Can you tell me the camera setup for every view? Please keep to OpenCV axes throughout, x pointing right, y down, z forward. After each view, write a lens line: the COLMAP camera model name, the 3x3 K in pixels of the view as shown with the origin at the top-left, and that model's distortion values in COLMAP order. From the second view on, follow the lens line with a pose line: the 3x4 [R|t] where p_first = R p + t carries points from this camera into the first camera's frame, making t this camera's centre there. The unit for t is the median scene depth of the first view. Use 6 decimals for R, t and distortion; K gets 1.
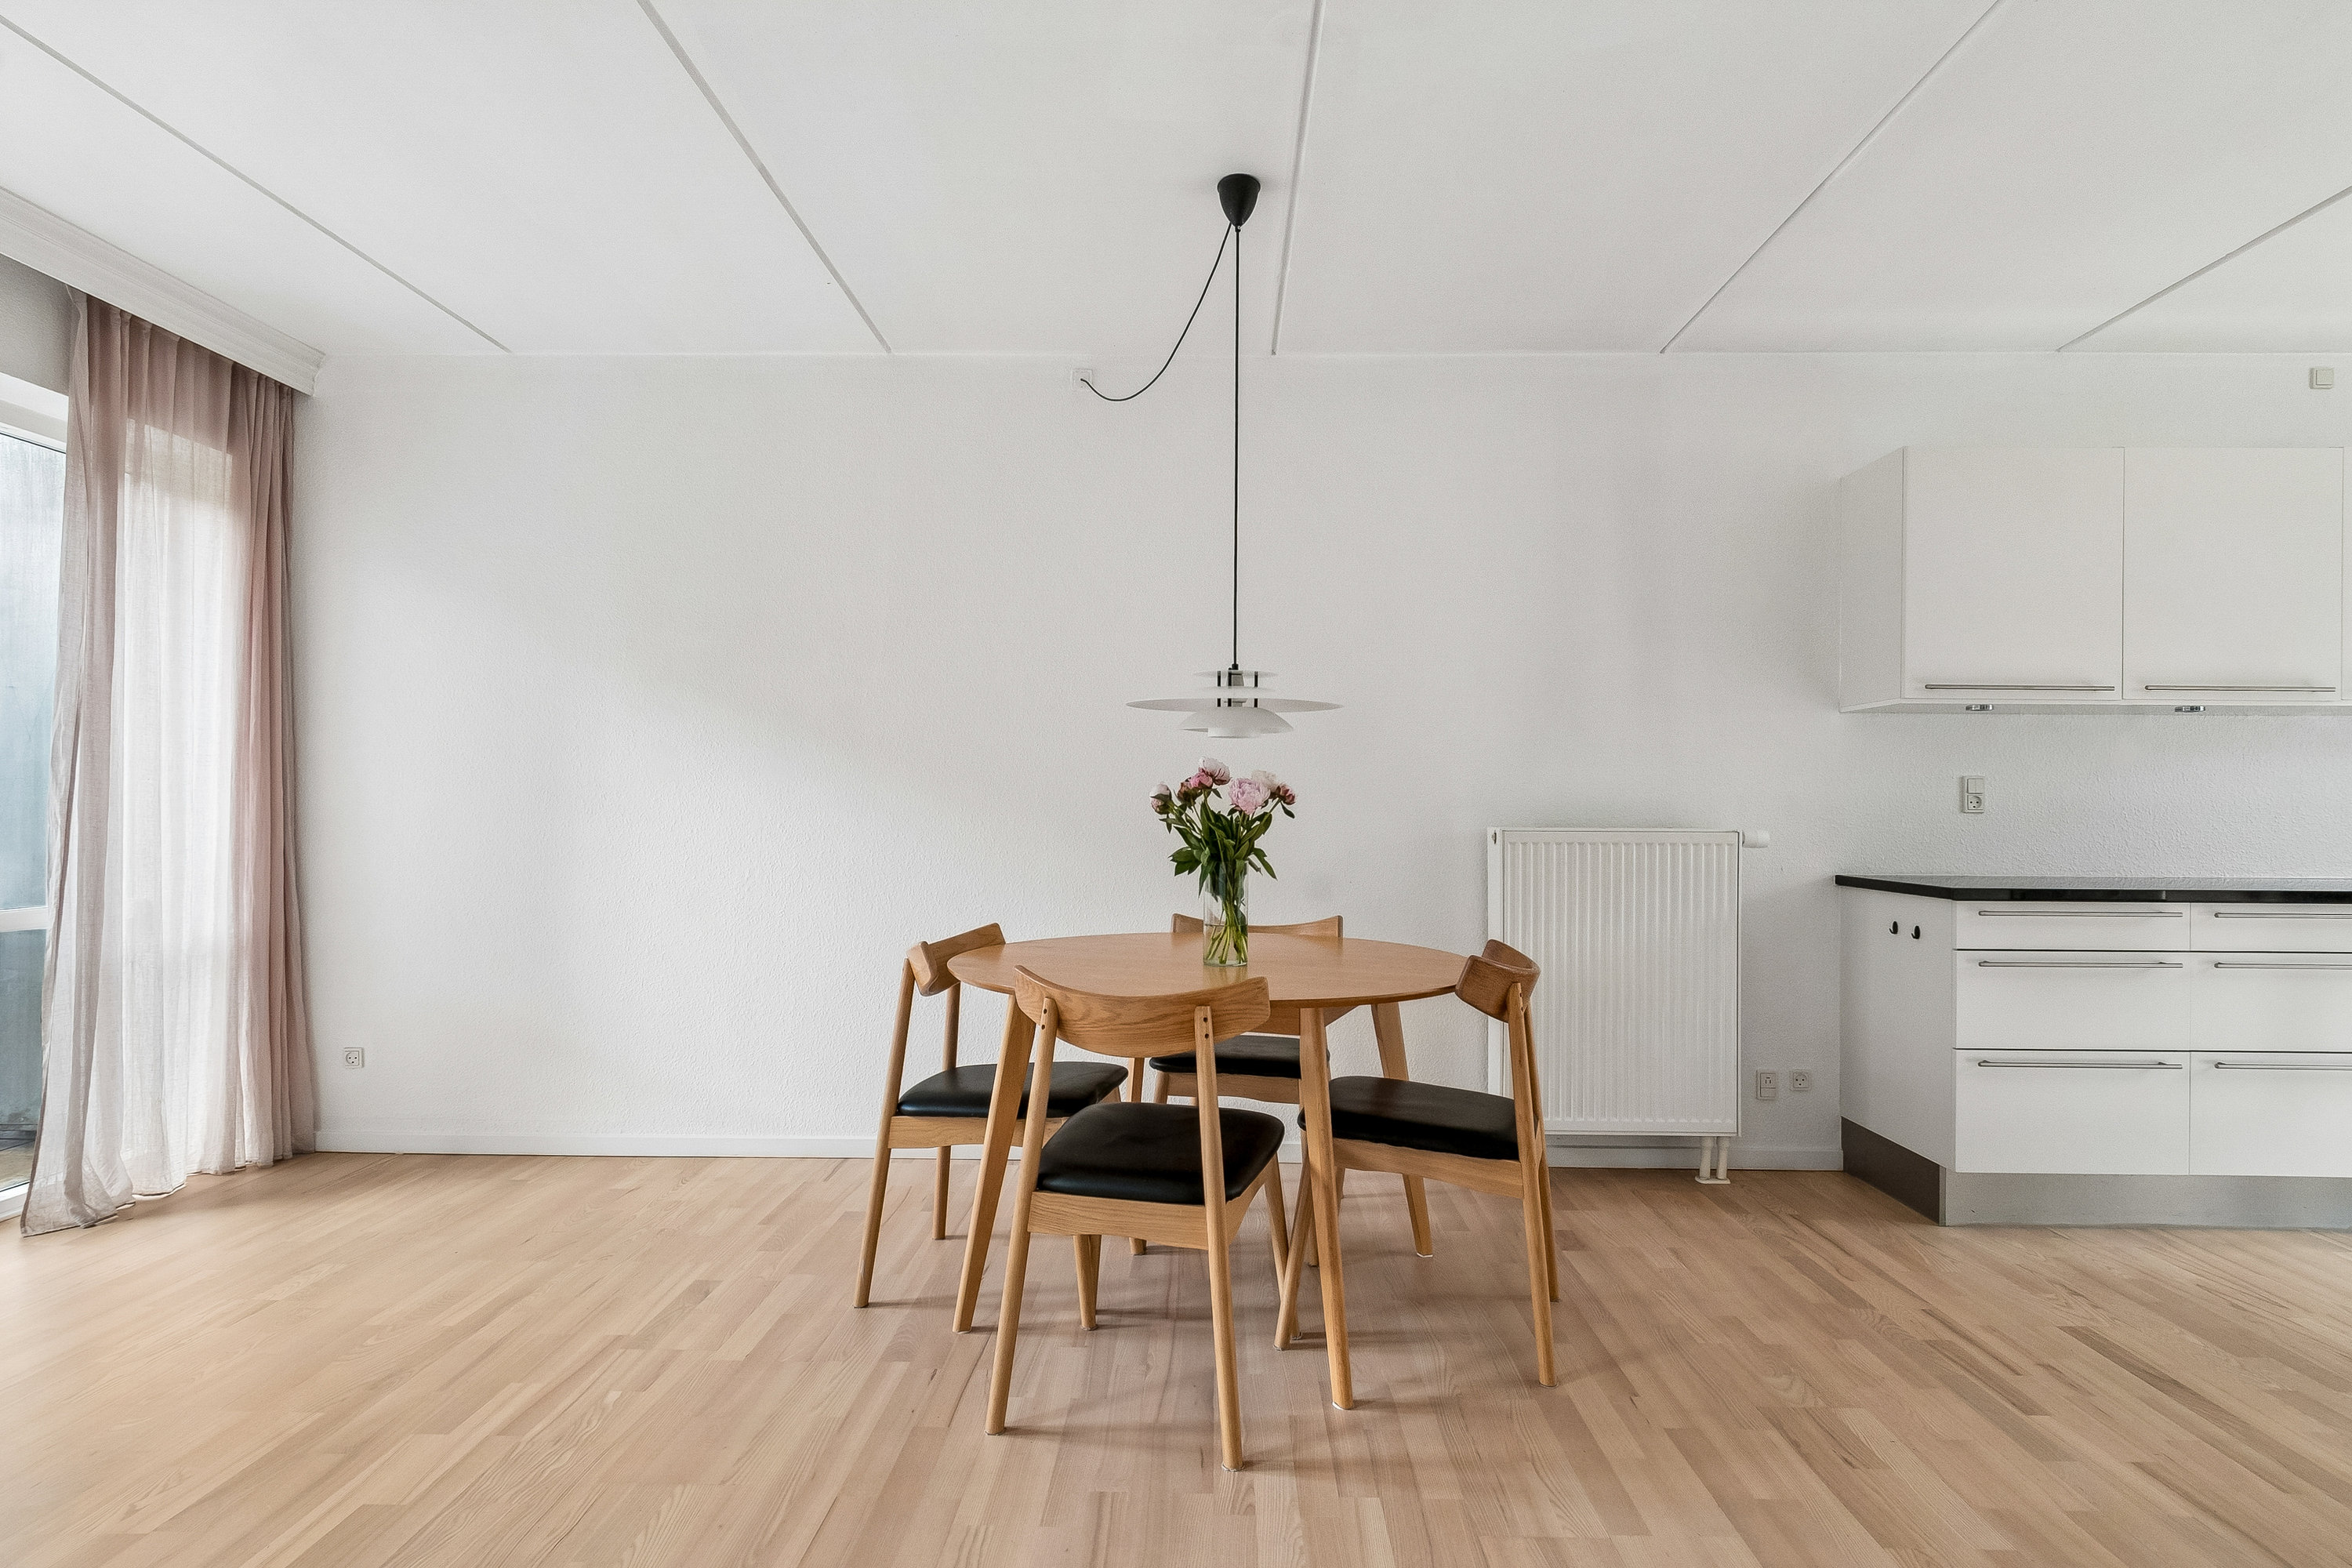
lens RADIAL K [[1227.6, 0, 1173.0], [0, 1227.6, 790.6], [0, 0, 1]] dist [0.001629, -0.000286]
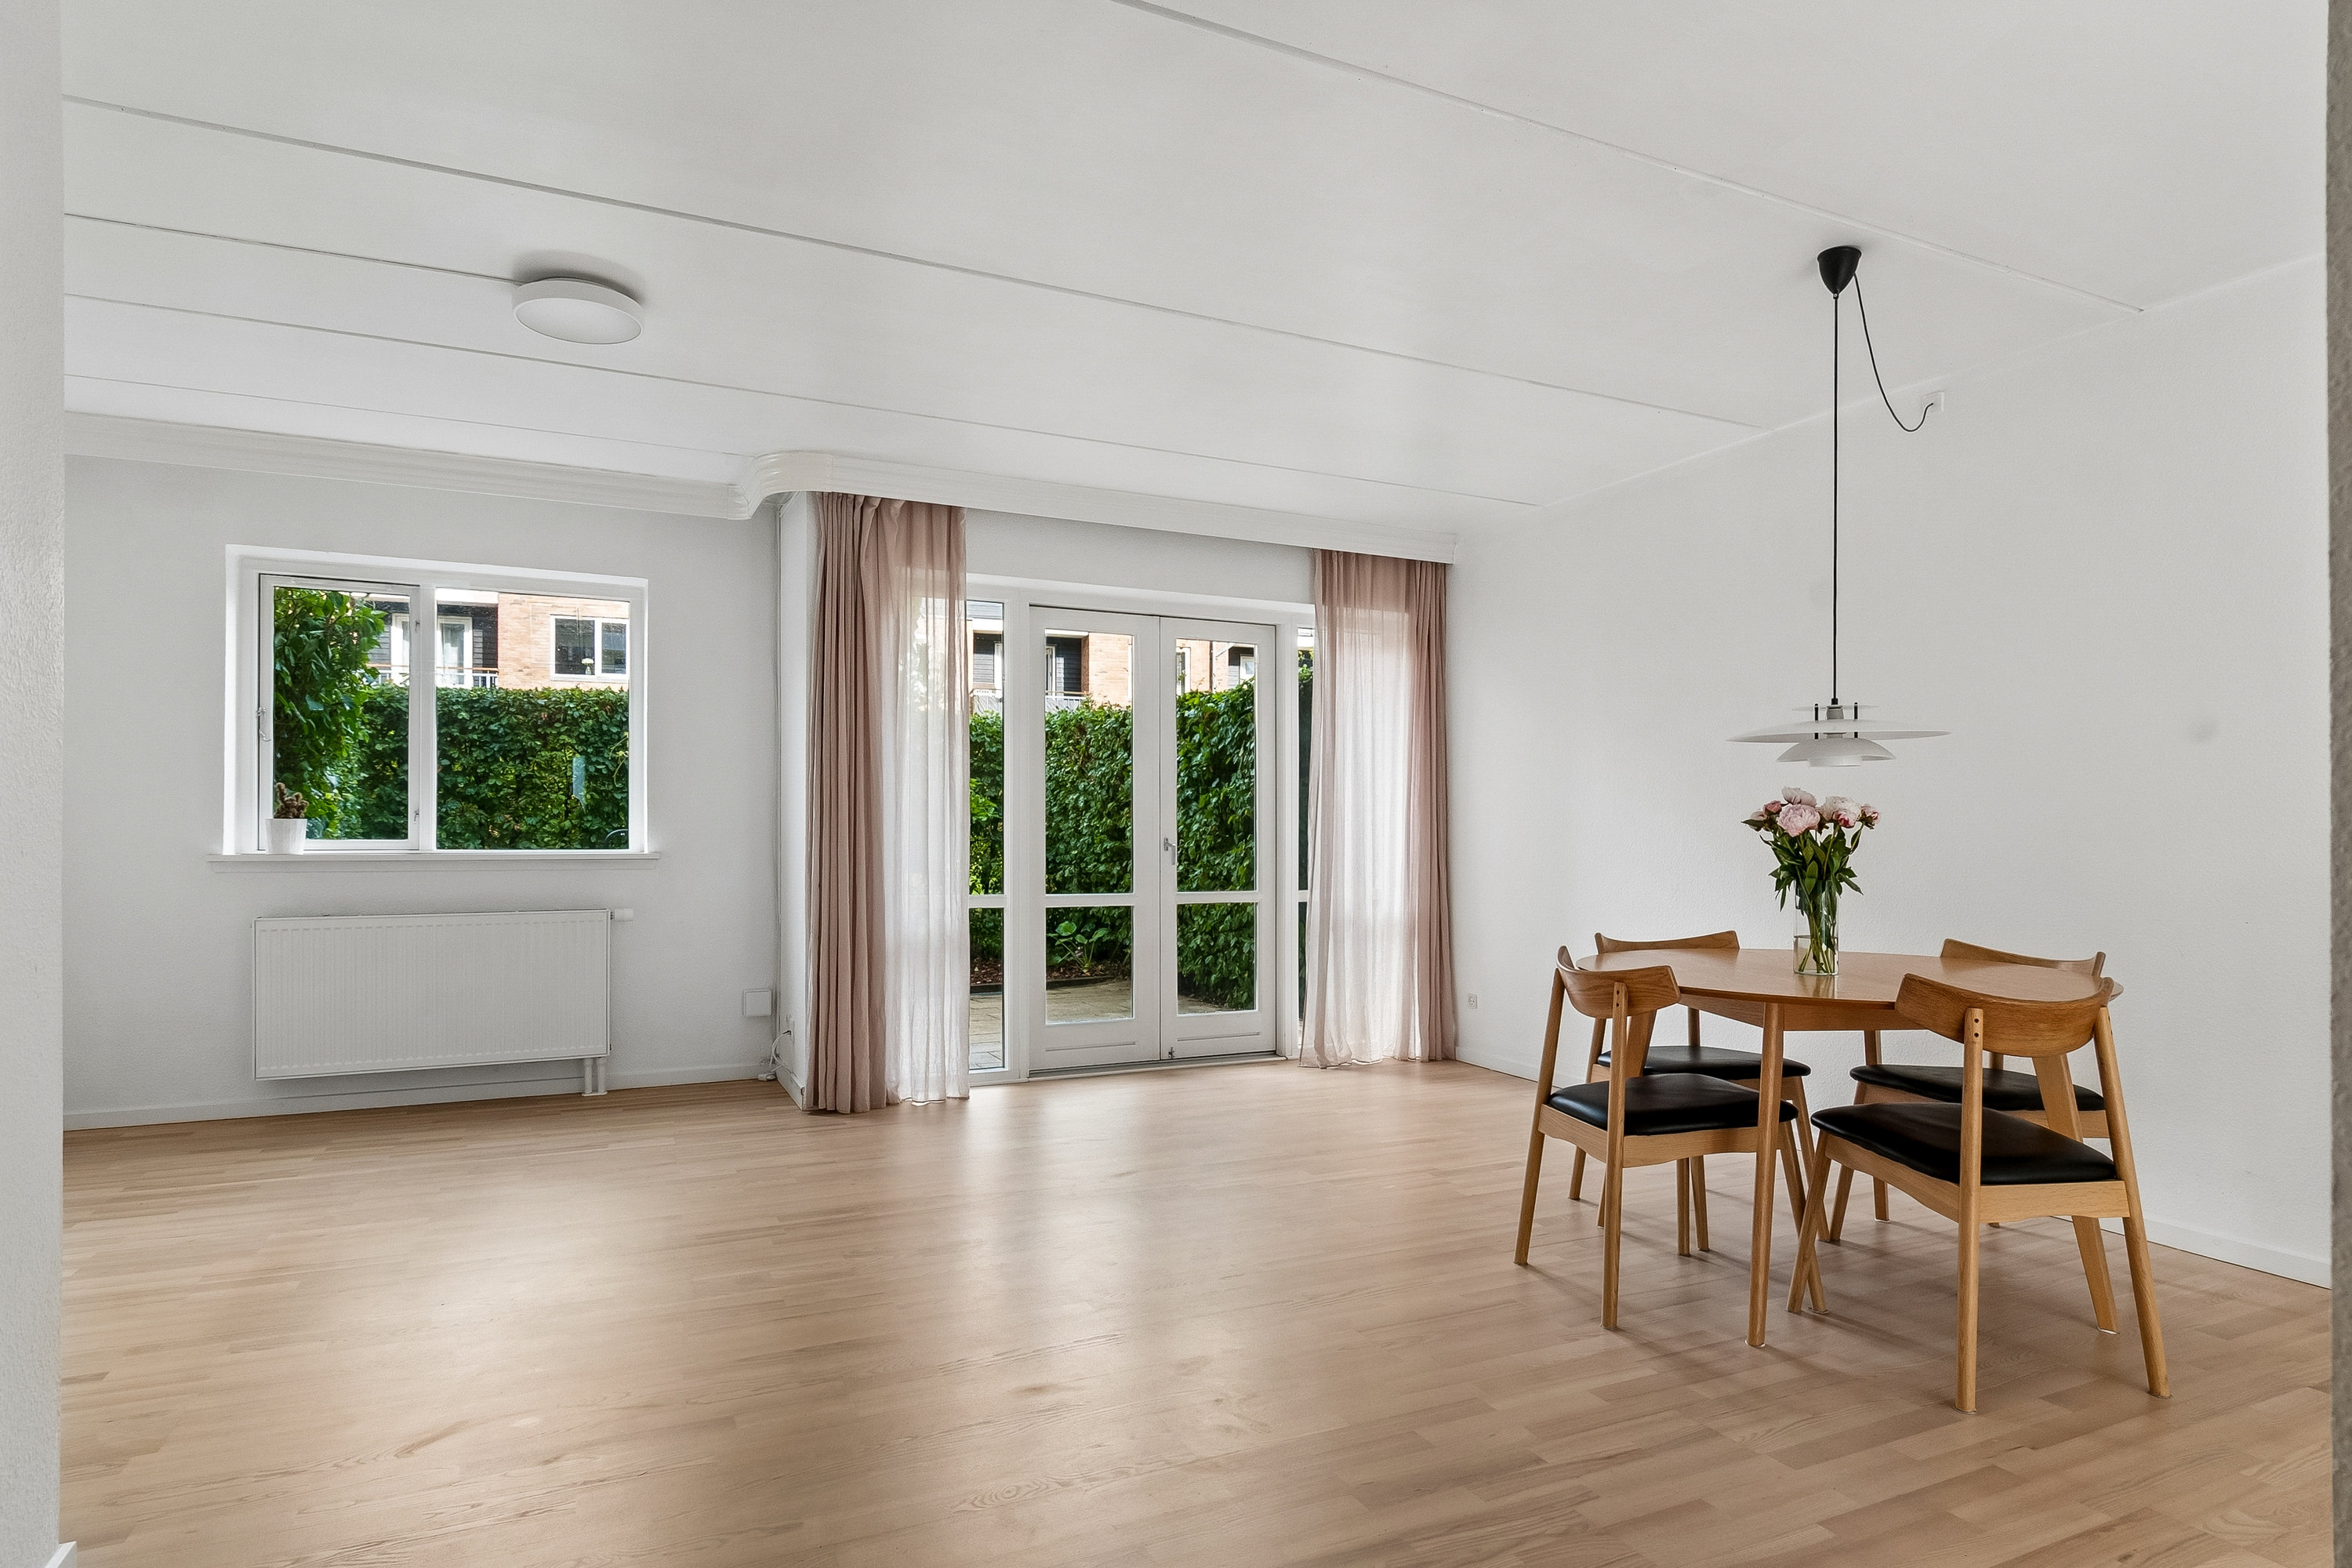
lens RADIAL K [[1245.8, 0, 1188.8], [0, 1245.8, 818.6], [0, 0, 1]] dist [0.005972, -0.012332]
pose [[0.463028, -0.013128, -0.886246, 0.624177], [0.011454, 0.999895, -0.008827, 0.004648], [0.886270, -0.006064, 0.463130, -0.013569]]
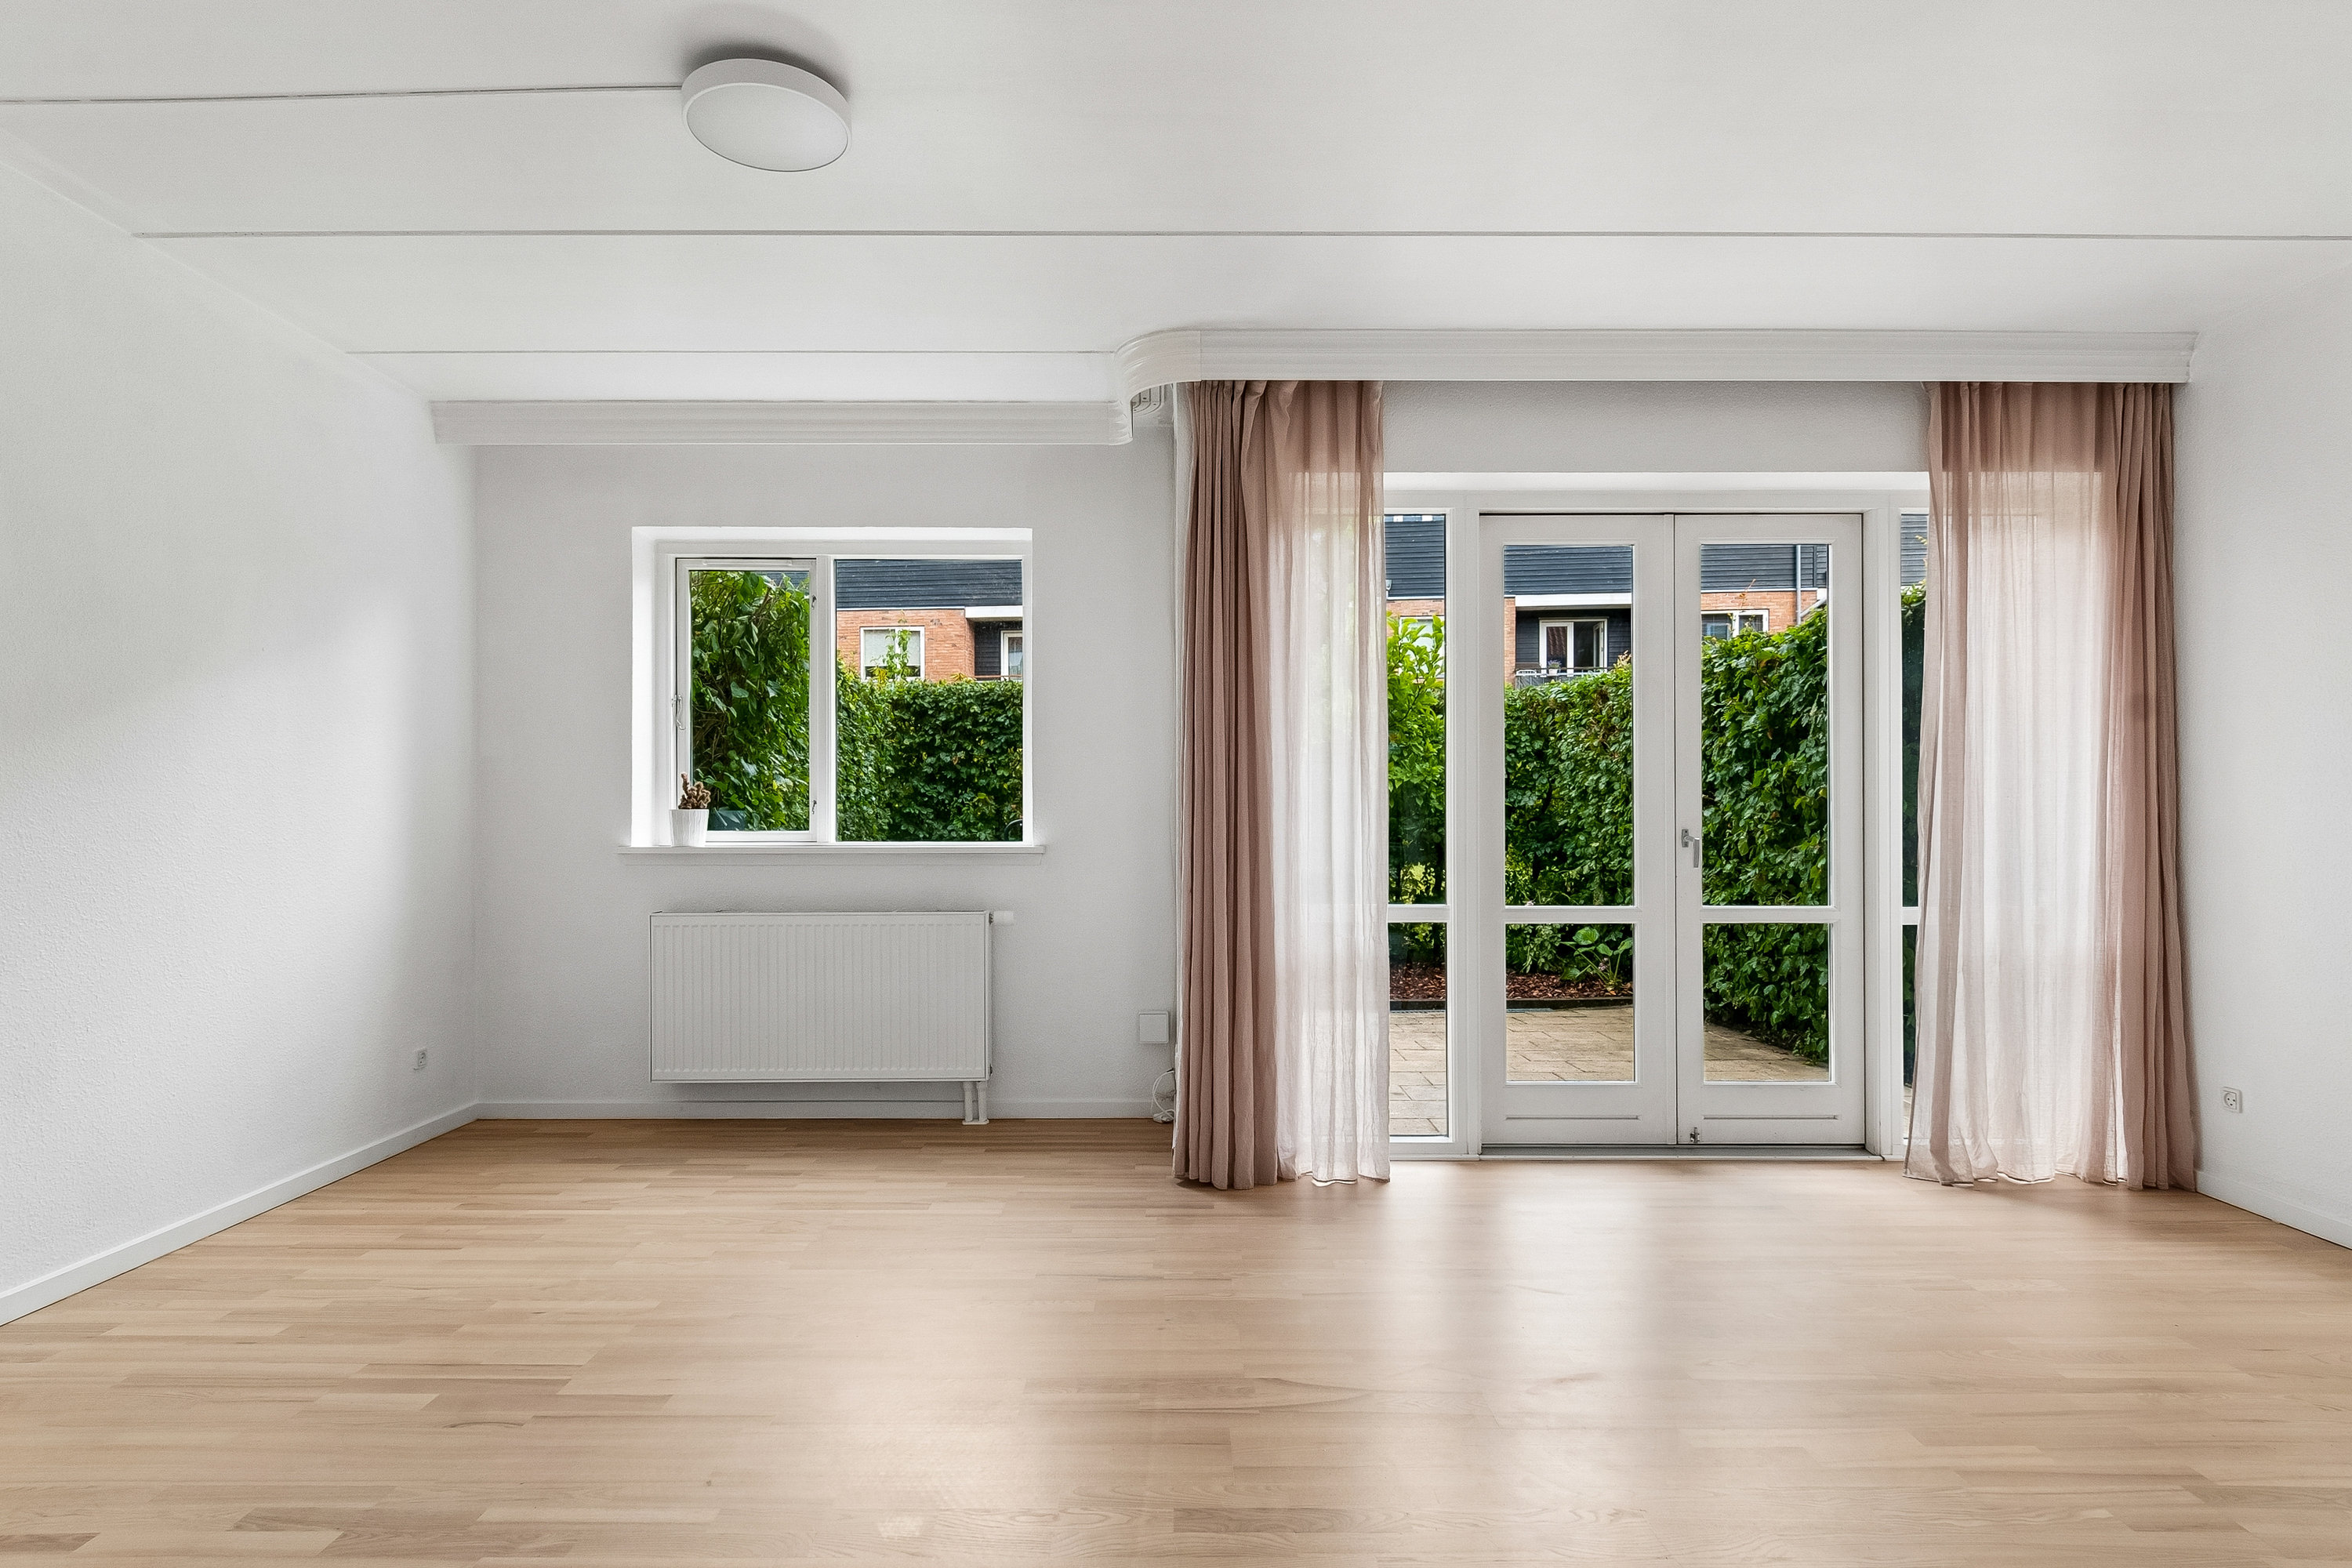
lens RADIAL K [[1245.8, 0, 1188.8], [0, 1245.8, 818.6], [0, 0, 1]] dist [0.005972, -0.012332]
pose [[0.043897, -0.005632, -0.999020, 0.255609], [0.013985, 0.999890, -0.005022, 0.005013], [0.998938, -0.013751, 0.043971, 0.231610]]
